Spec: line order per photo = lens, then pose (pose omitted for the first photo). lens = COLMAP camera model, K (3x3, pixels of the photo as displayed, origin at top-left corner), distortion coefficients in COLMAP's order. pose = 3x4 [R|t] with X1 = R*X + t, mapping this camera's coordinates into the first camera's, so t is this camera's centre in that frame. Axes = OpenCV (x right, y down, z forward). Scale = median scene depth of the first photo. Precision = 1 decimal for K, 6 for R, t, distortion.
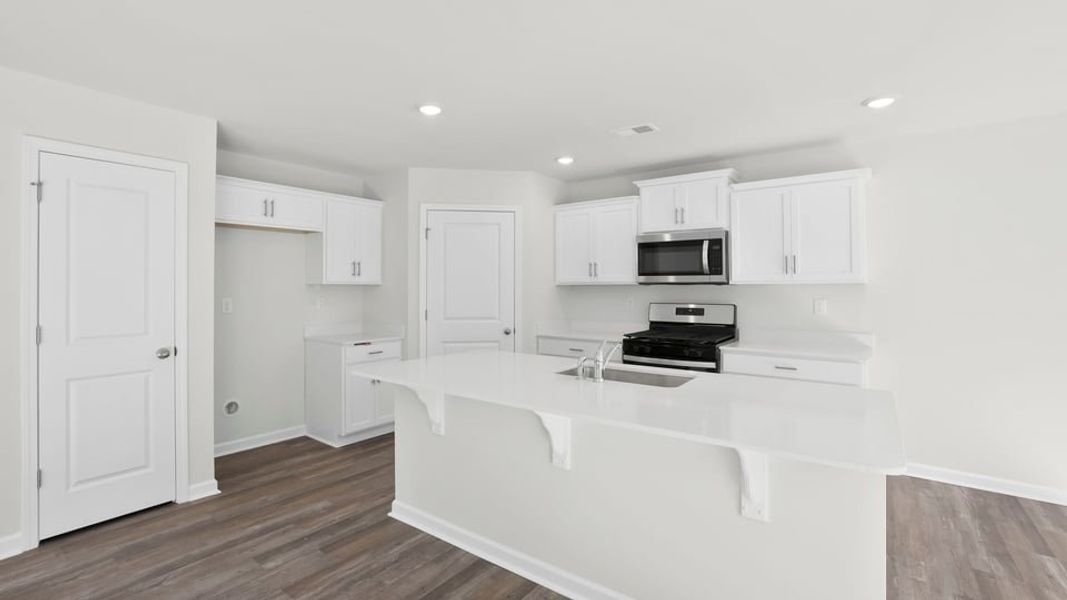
lens RADIAL K [[458.1, 0, 527.8], [0, 458.1, 289.7], [0, 0, 1]] dist [-0.017634, -0.000340]
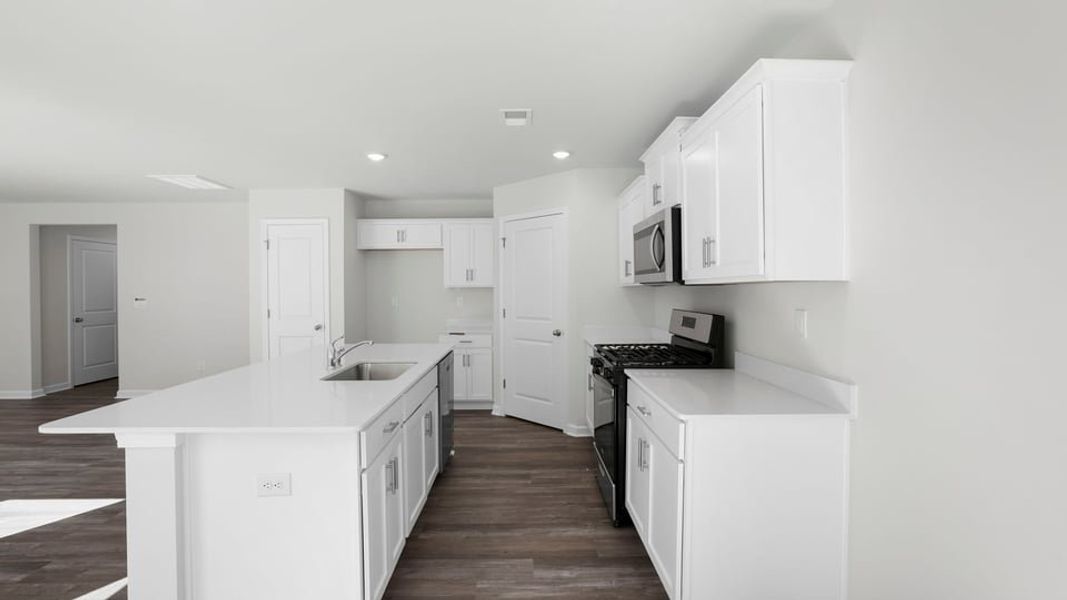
lens RADIAL K [[458.1, 0, 531.4], [0, 458.1, 297.4], [0, 0, 1]] dist [-0.017634, -0.000340]
pose [[0.631784, 0.011376, -0.775061, 0.762168], [0.003435, 0.999841, 0.017475, -0.004776], [0.775137, -0.013703, 0.631645, 0.351344]]
